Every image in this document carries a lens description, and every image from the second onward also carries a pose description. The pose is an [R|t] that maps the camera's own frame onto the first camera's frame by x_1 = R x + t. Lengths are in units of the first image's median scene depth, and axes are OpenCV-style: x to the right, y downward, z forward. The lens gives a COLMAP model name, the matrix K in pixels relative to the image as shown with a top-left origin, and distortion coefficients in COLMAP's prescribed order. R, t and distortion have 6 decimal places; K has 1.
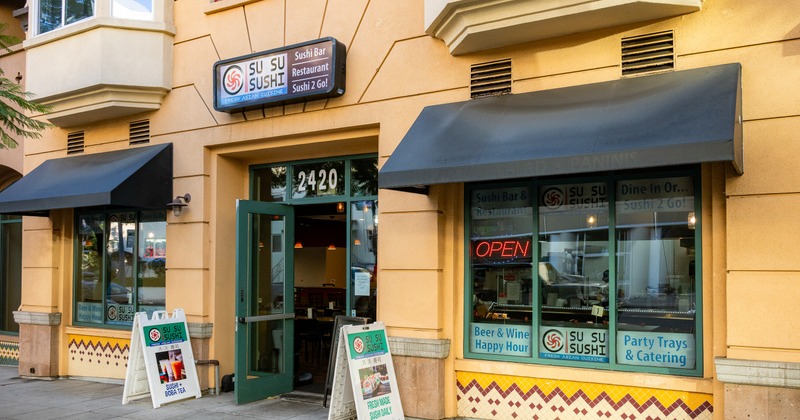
lens RADIAL K [[639.7, 0, 389.3], [0, 639.7, 256.4], [0, 0, 1]] dist [-0.025521, 0.017041]
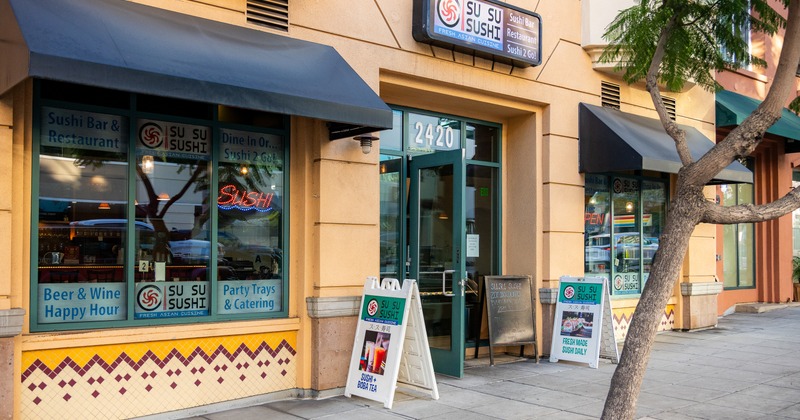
lens RADIAL K [[728.5, 0, 399.9], [0, 728.5, 211.8], [0, 0, 1]] dist [-0.000058, 0.000000]
pose [[0.335399, 0.026366, 0.941707, -0.598447], [-0.054381, 0.998483, -0.008587, 0.004496], [-0.940505, -0.048331, 0.336324, 0.361276]]
